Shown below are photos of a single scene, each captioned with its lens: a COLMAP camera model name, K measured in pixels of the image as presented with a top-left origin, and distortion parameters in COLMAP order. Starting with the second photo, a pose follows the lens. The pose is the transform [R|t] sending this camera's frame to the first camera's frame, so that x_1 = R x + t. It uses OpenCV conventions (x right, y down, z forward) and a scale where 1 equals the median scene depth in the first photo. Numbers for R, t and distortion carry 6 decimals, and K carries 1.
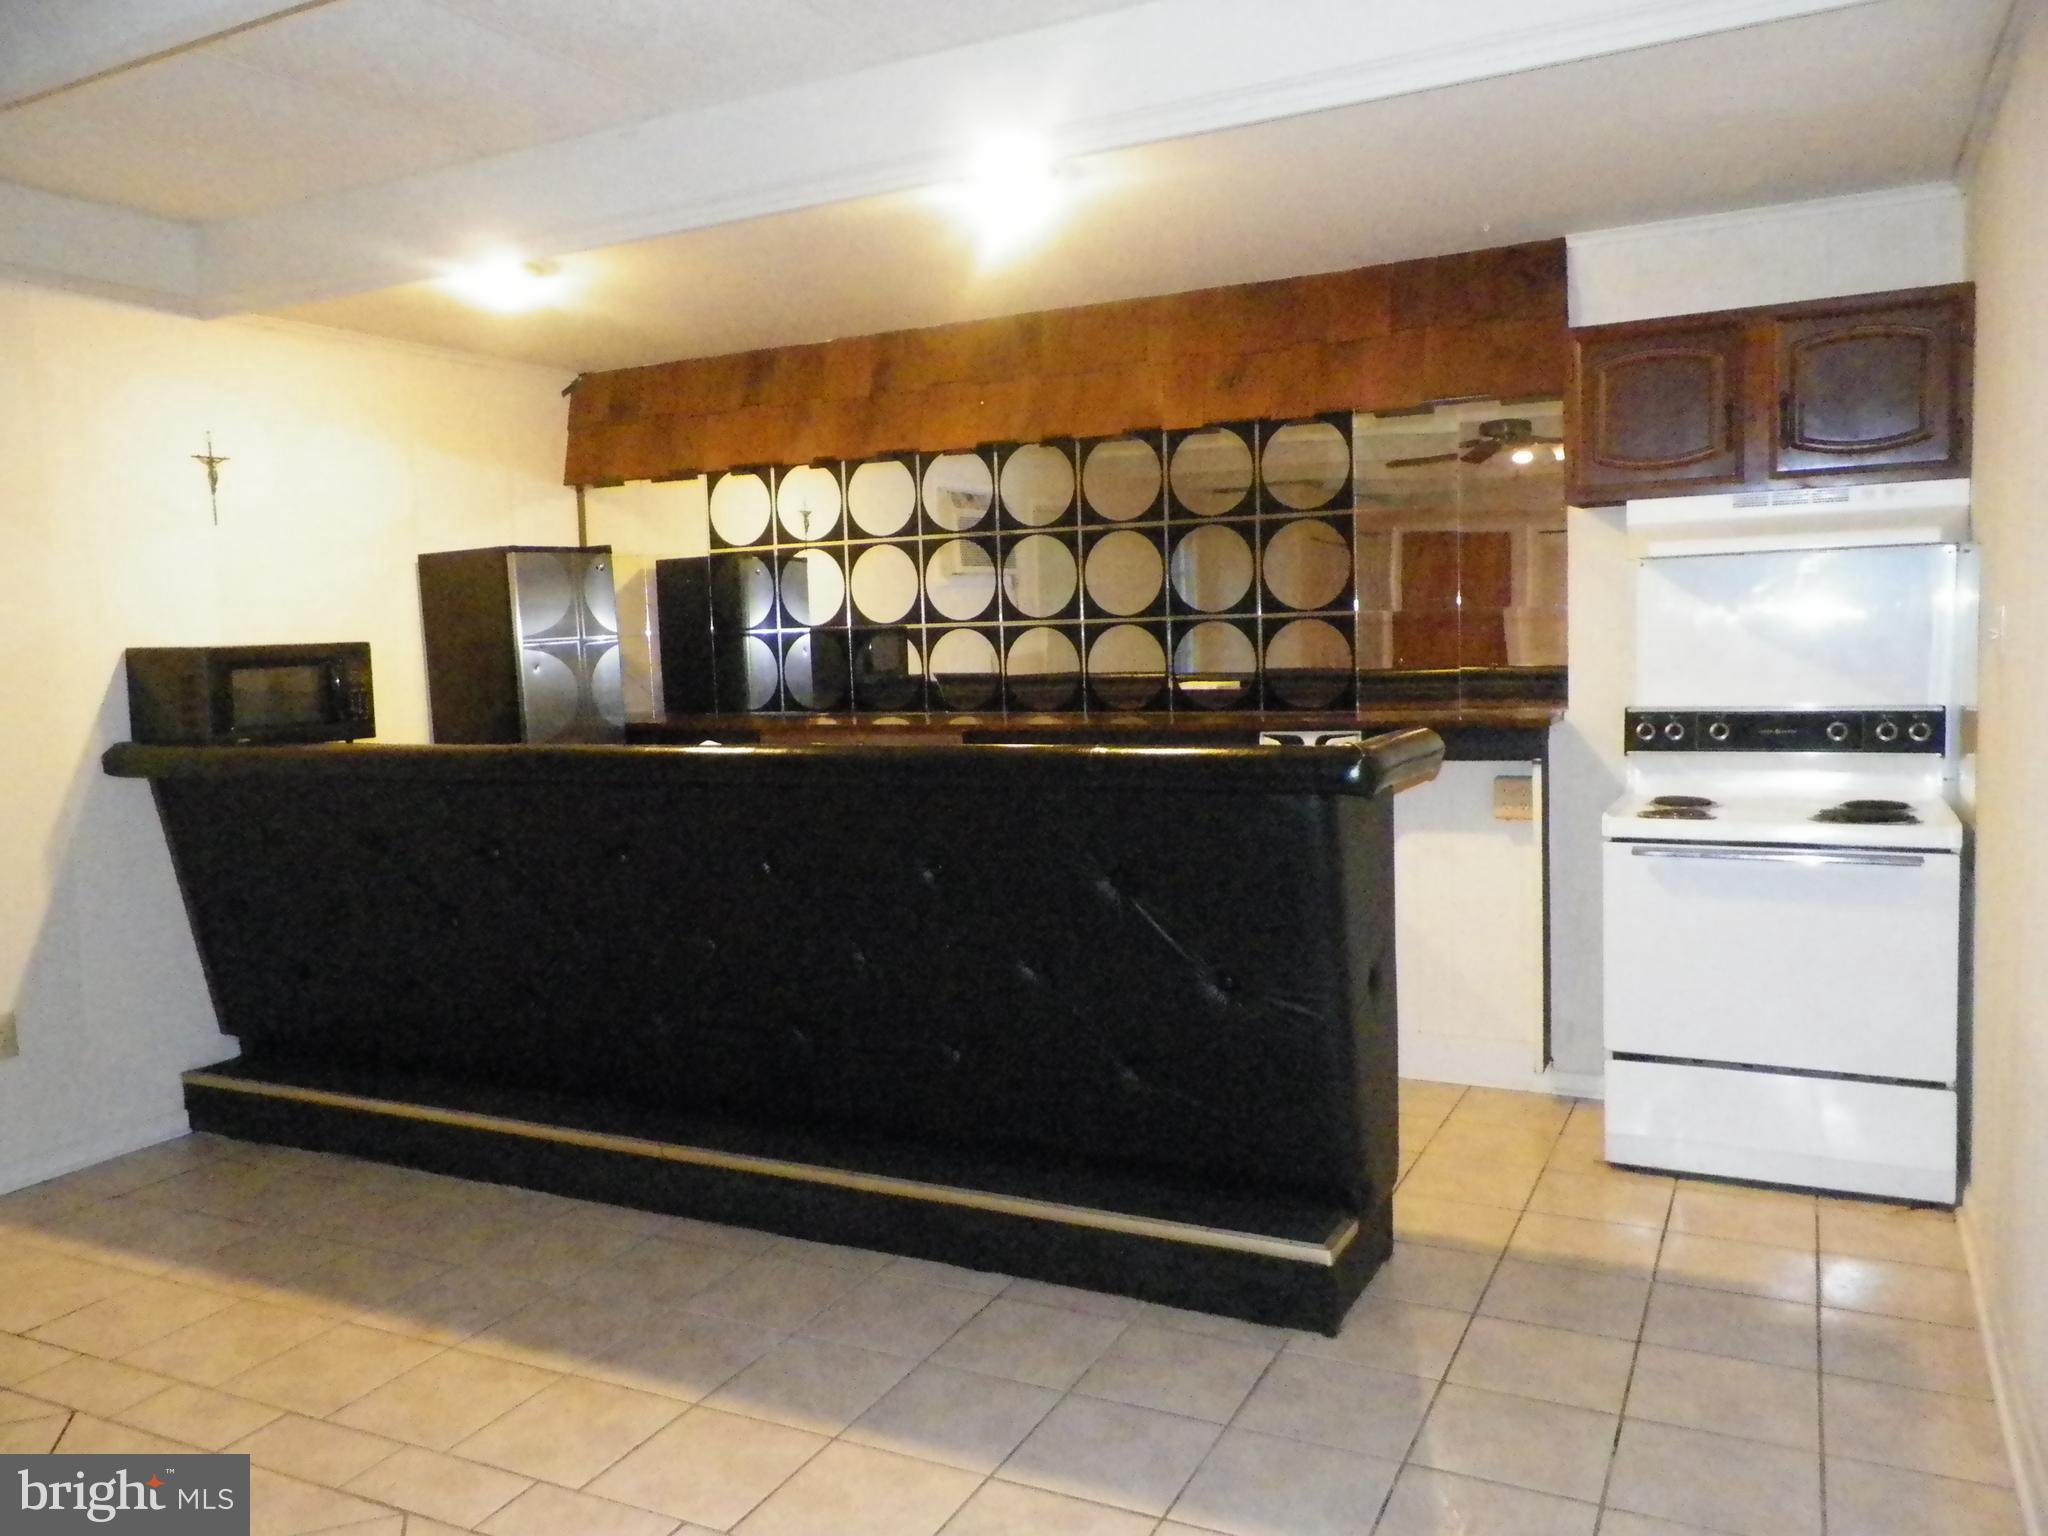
lens RADIAL K [[1543.3, 0, 1029.4], [0, 1543.3, 757.8], [0, 0, 1]] dist [0.019360, -0.004396]
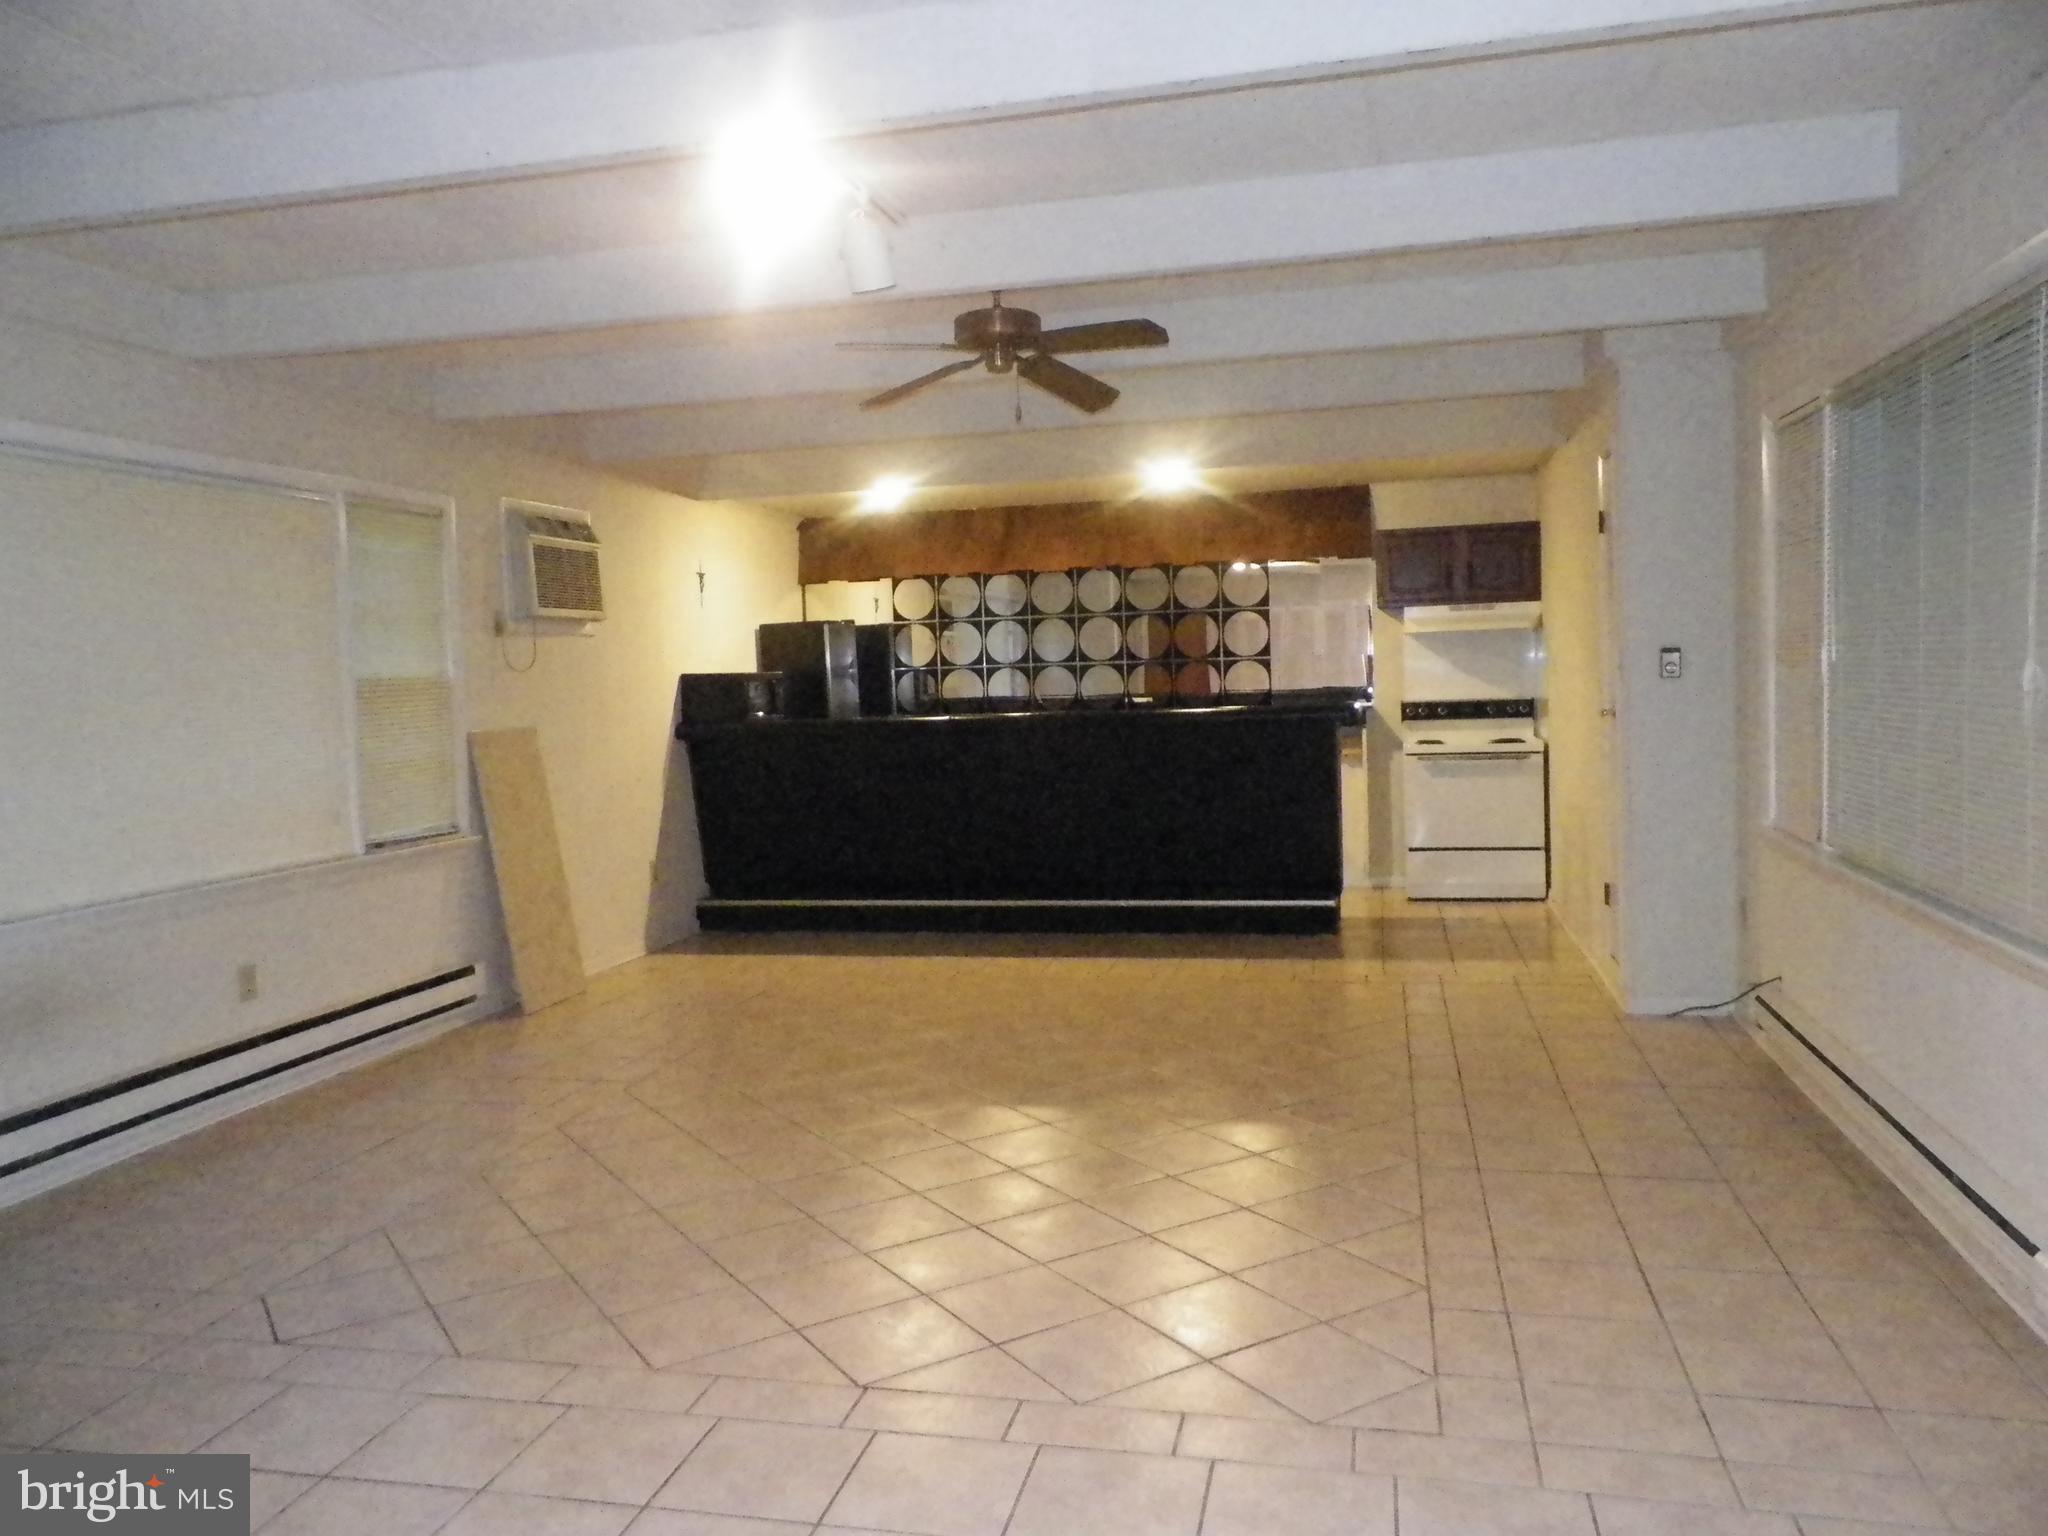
lens RADIAL K [[1543.3, 0, 1029.4], [0, 1543.3, 757.8], [0, 0, 1]] dist [0.019360, -0.004396]
pose [[0.969333, -0.012817, 0.245416, -0.639292], [0.020922, 0.999317, -0.030447, 0.099420], [-0.244858, 0.034648, 0.968940, -0.950466]]
